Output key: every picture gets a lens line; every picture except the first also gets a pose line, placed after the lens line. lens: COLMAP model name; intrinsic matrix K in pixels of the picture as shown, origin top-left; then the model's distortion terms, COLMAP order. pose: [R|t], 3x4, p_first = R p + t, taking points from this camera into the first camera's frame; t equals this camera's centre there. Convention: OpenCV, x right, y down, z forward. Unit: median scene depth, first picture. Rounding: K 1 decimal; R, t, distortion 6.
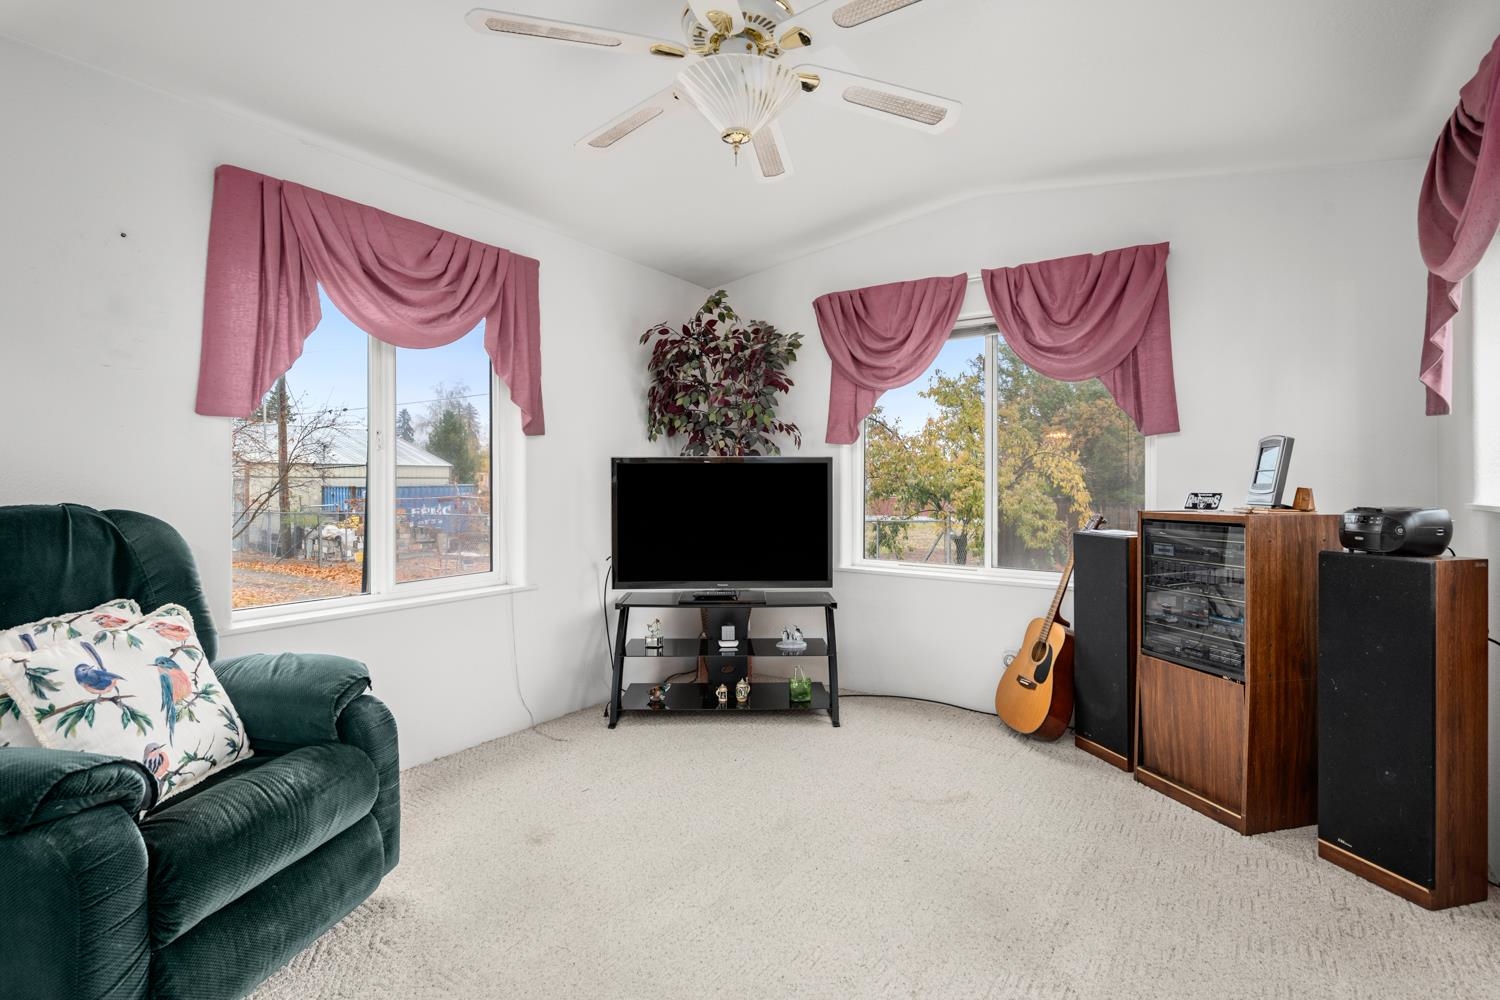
lens RADIAL K [[737.2, 0, 764.1], [0, 737.2, 478.6], [0, 0, 1]] dist [-0.004507, -0.000269]
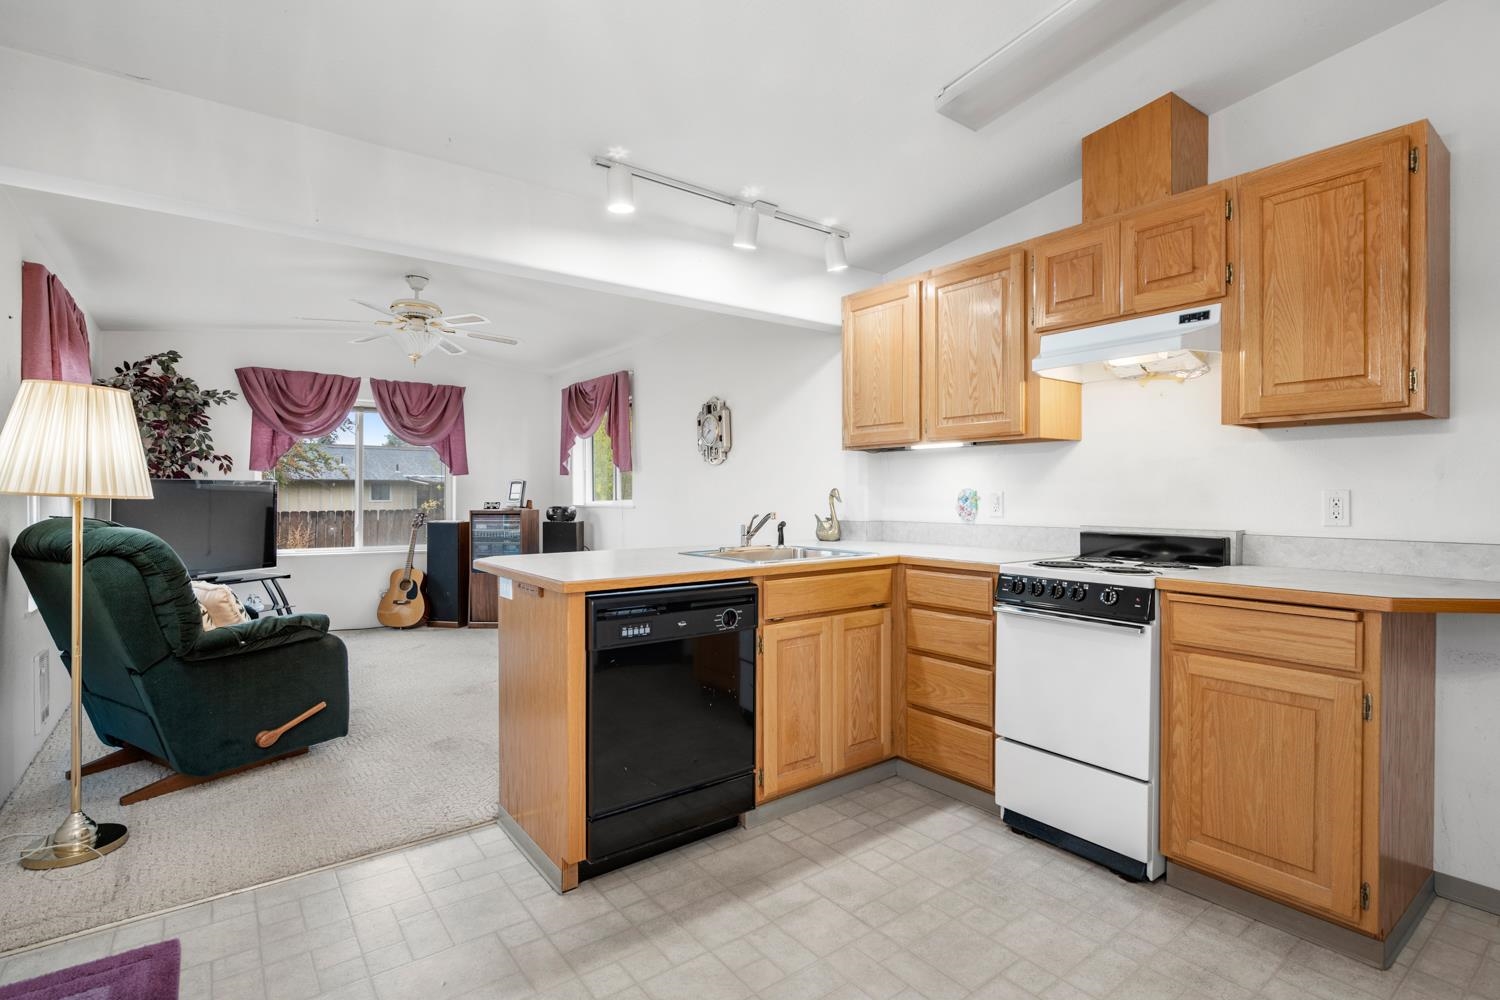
lens RADIAL K [[737.2, 0, 752.4], [0, 737.2, 495.7], [0, 0, 1]] dist [-0.004507, -0.000269]
pose [[0.331853, -0.005168, 0.943317, -1.174663], [-0.011434, 0.999889, 0.009500, -0.028263], [-0.943262, -0.013939, 0.331758, -0.506142]]
